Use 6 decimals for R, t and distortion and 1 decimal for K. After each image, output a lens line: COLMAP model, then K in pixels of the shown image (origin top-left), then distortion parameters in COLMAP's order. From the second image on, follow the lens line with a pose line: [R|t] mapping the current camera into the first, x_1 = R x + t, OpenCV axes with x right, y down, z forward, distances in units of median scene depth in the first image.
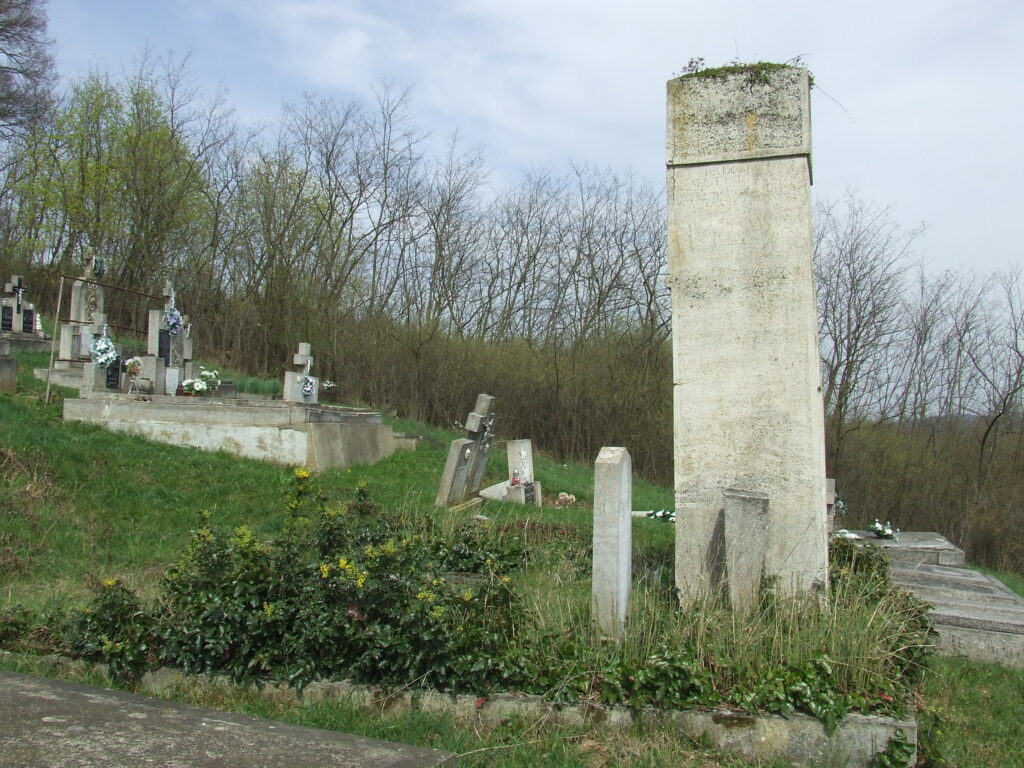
lens RADIAL K [[1141.5, 0, 514.4], [0, 1141.5, 384.8], [0, 0, 1]] dist [-0.144035, 0.000000]
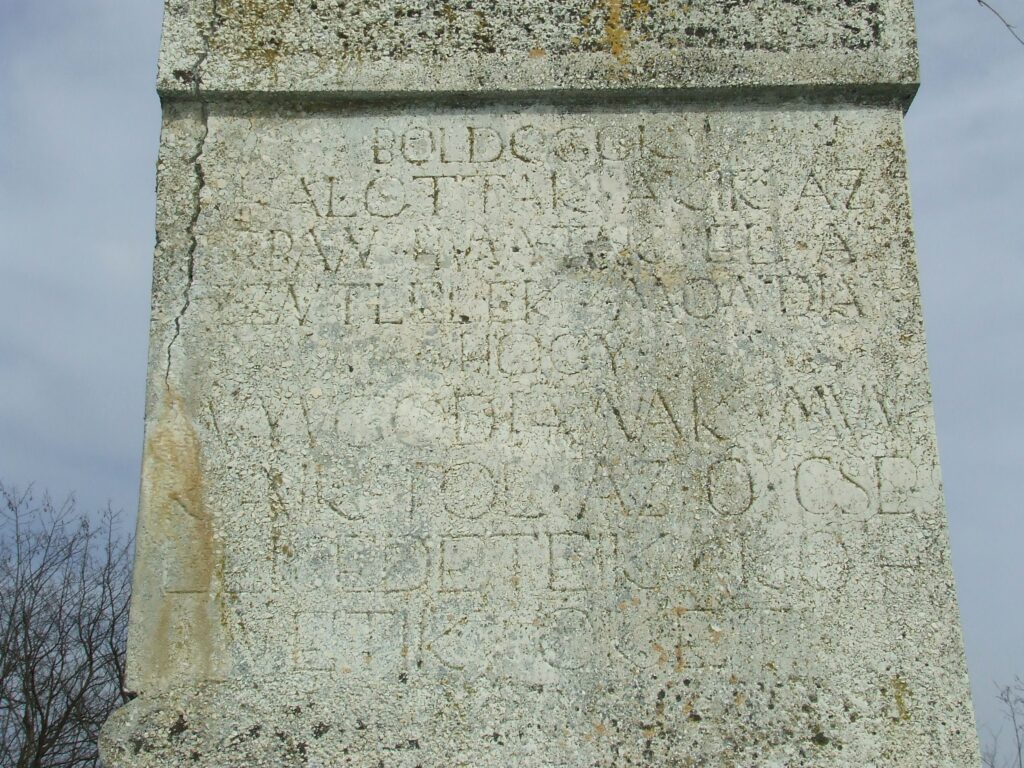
lens RADIAL K [[1763.8, 0, 519.0], [0, 1763.8, 391.6], [0, 0, 1]] dist [0.048103, 0.000000]
pose [[0.946984, 0.091931, 0.307847, 0.106977], [-0.006361, 0.963365, -0.268117, -0.072465], [-0.321217, 0.251944, 0.912876, 0.745162]]
